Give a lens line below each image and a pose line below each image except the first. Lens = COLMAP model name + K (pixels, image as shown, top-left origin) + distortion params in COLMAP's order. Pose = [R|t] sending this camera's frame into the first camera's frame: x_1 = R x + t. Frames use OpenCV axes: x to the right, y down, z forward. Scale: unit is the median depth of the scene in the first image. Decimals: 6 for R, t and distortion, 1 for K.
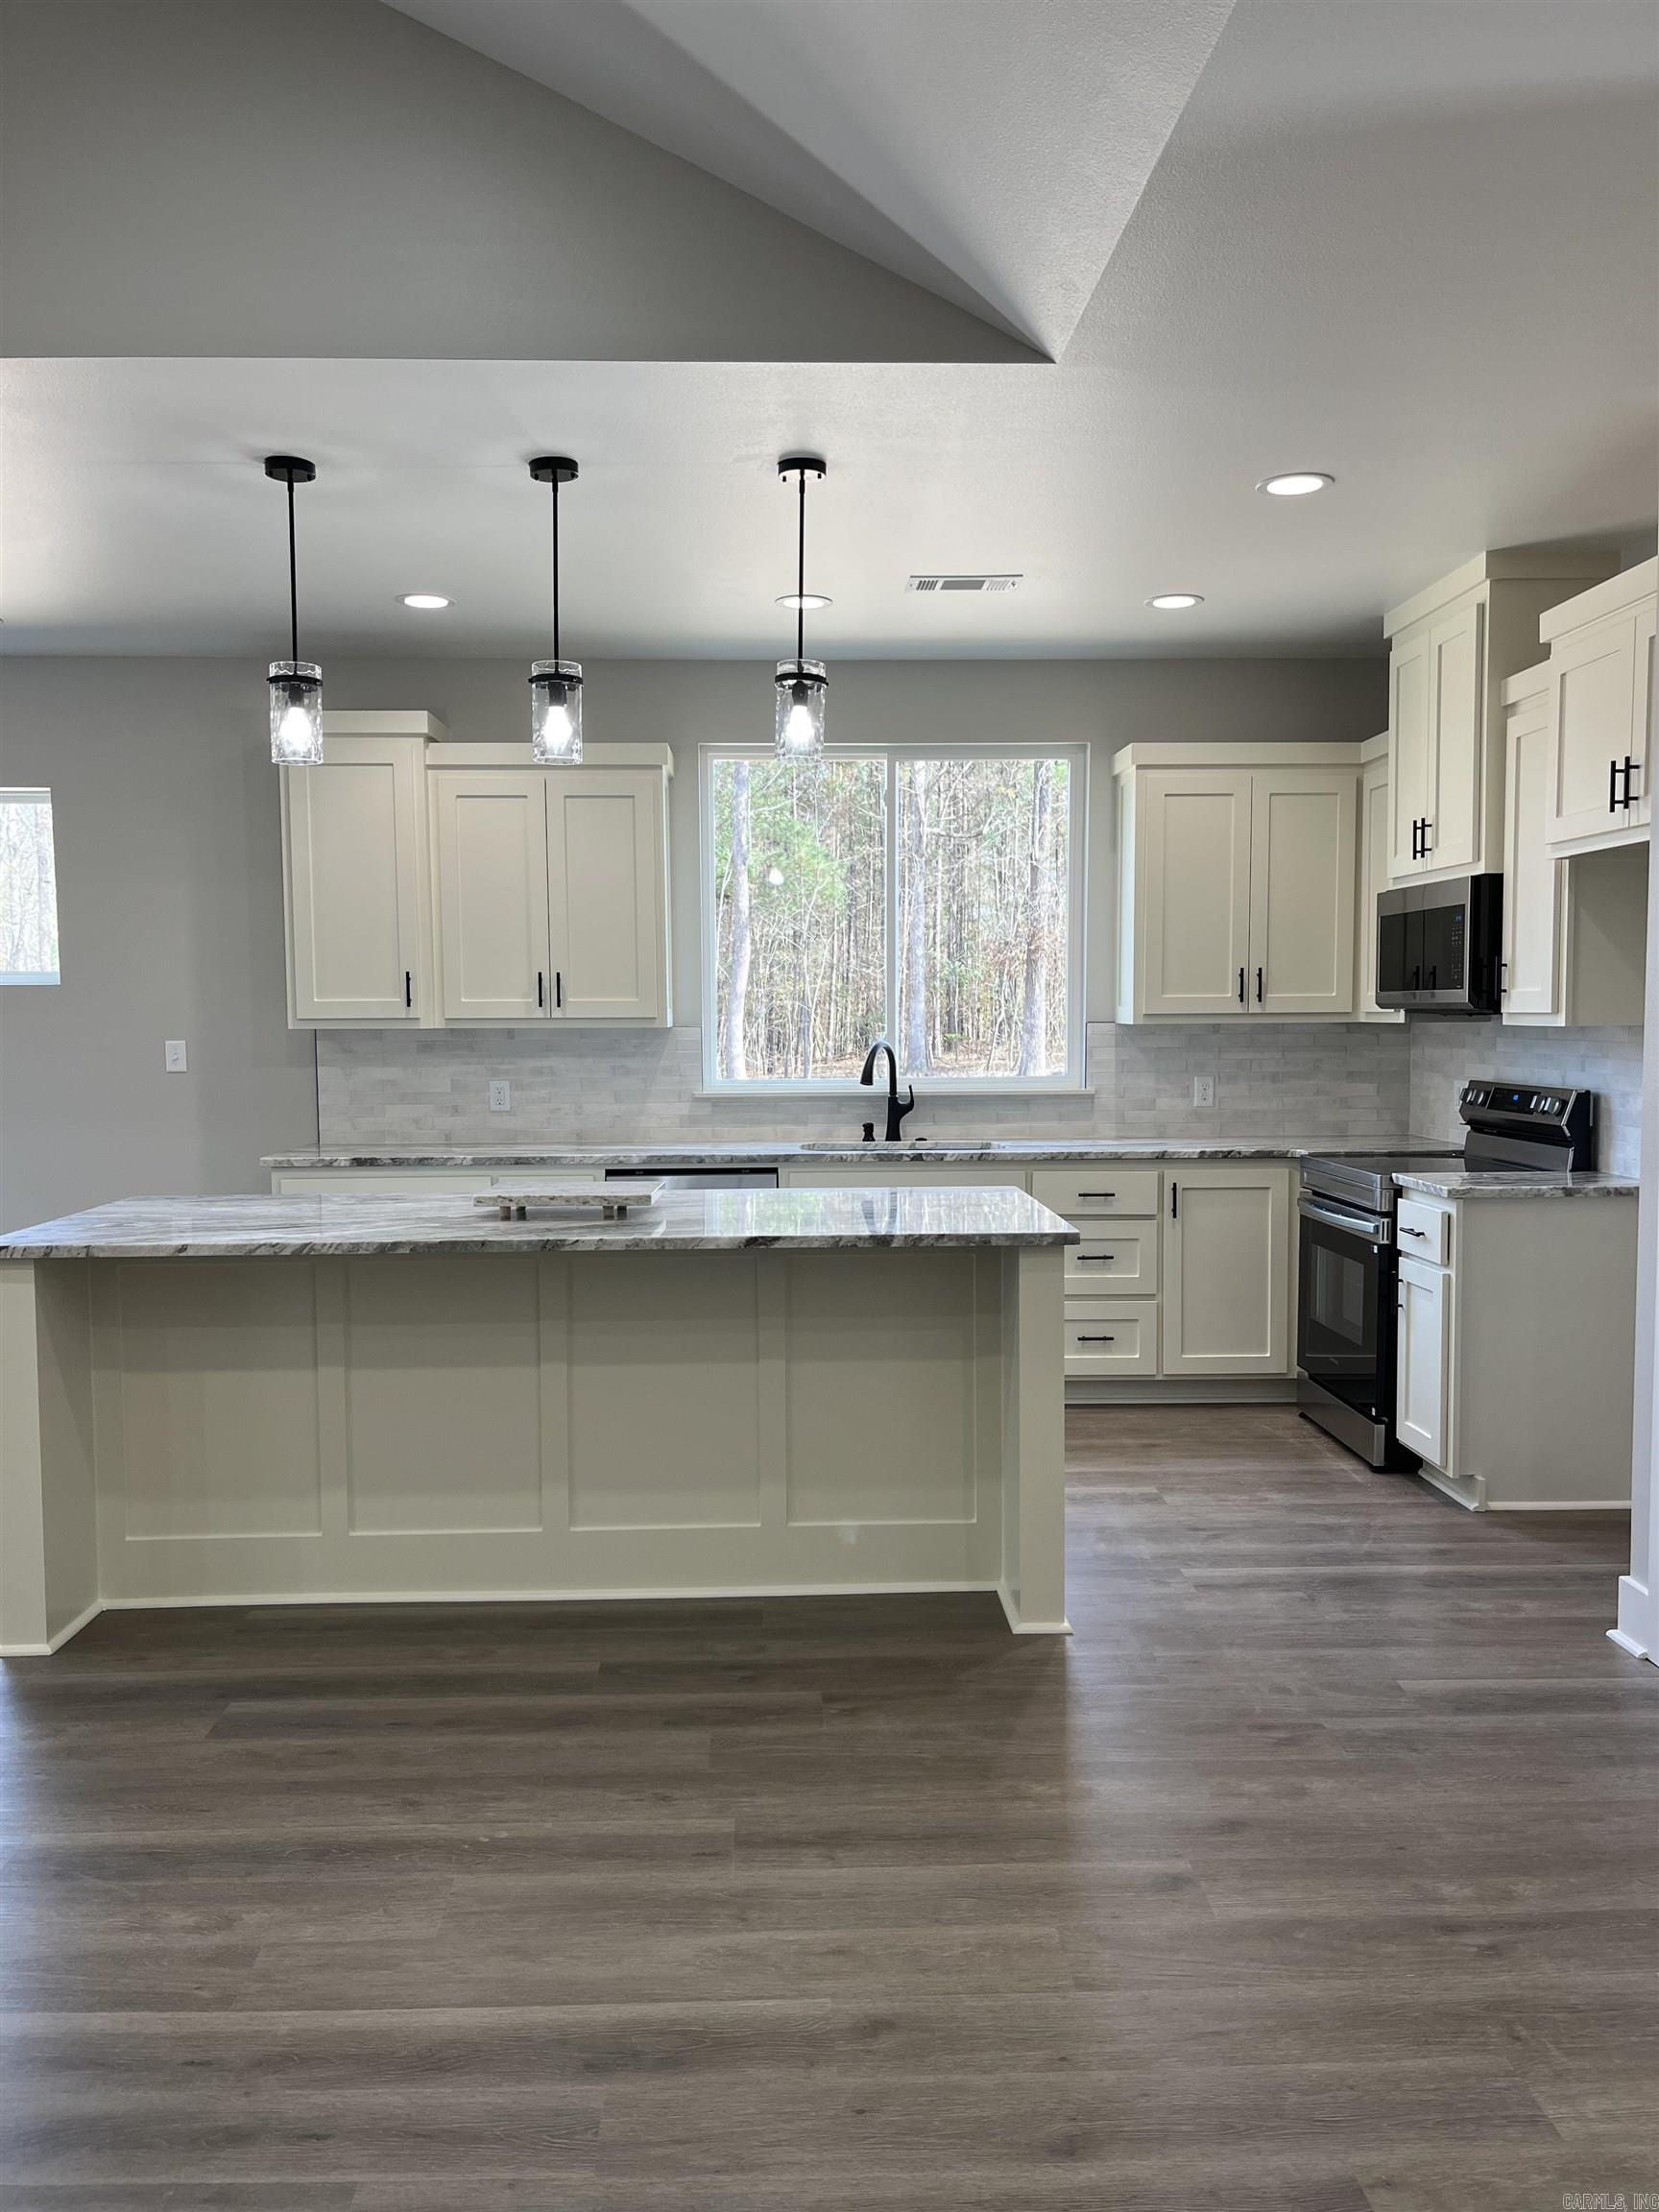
lens RADIAL K [[1689.9, 0, 829.5], [0, 1689.9, 1106.0], [0, 0, 1]] dist [0.096131, -0.095448]
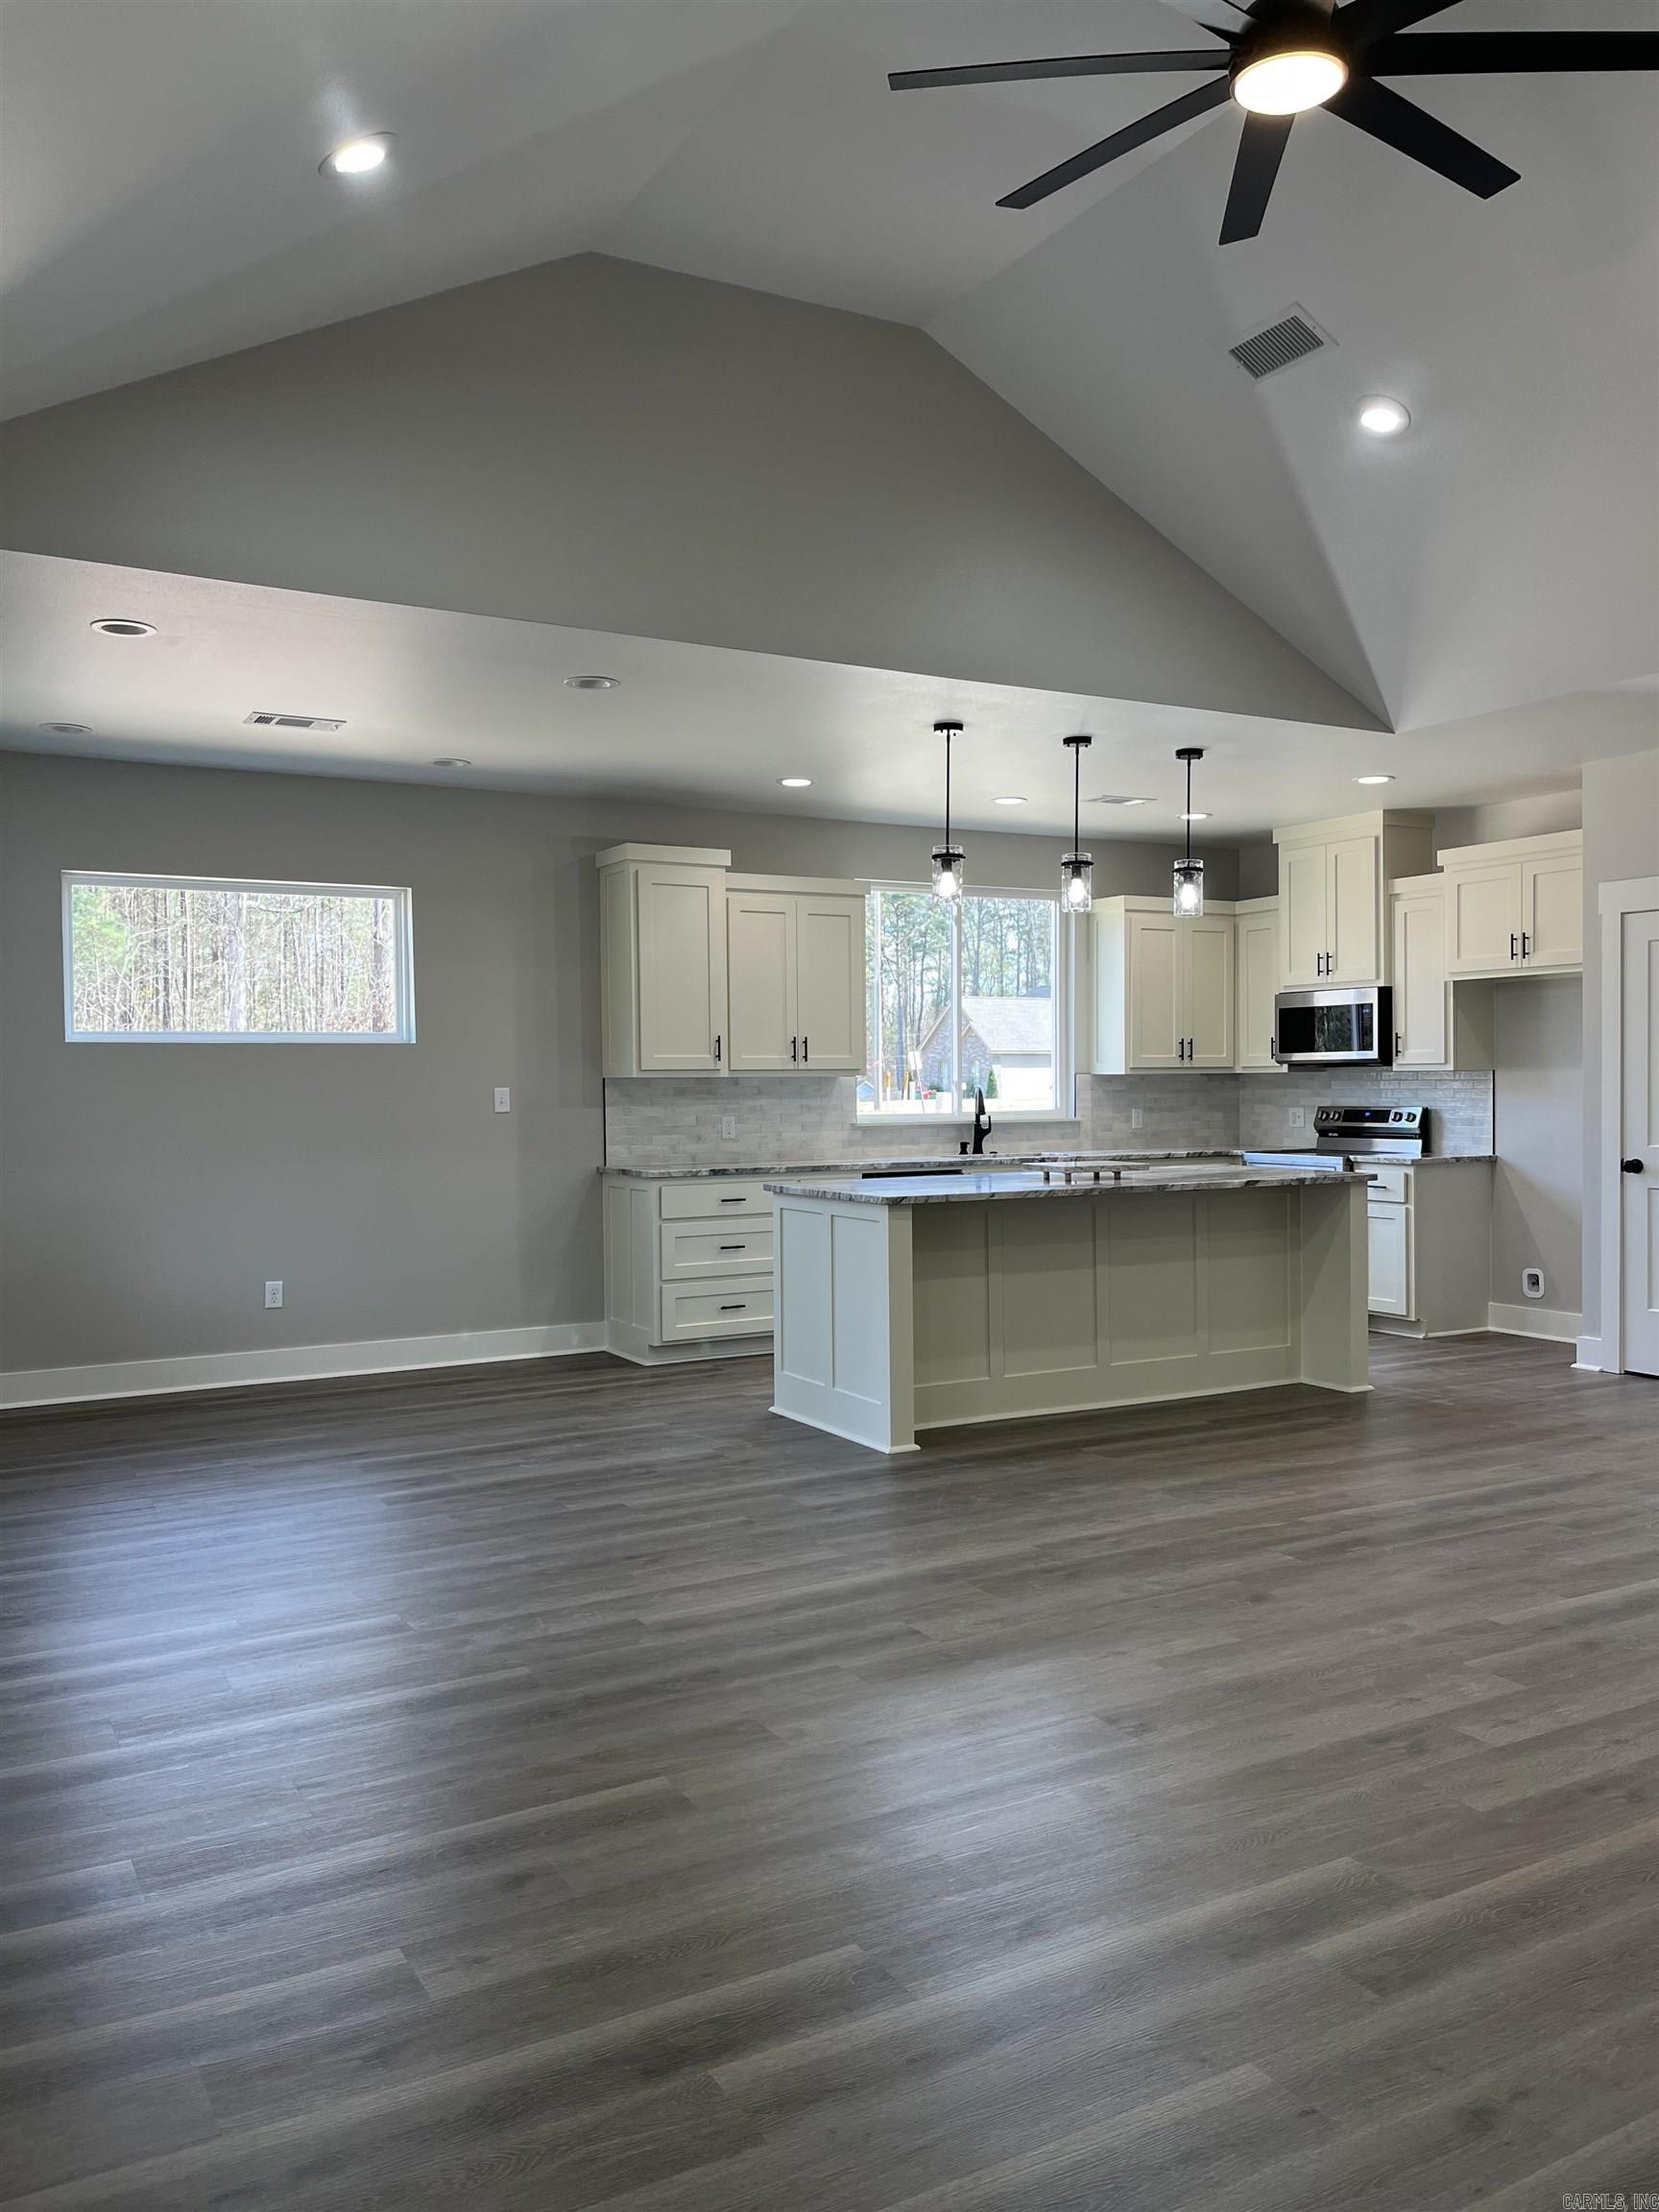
lens RADIAL K [[1689.9, 0, 829.5], [0, 1689.9, 1106.0], [0, 0, 1]] dist [0.096131, -0.095448]
pose [[0.885466, -0.008538, 0.464626, -0.782739], [0.030160, 0.998779, -0.039123, 0.033653], [-0.463724, 0.048655, 0.884642, -0.245729]]
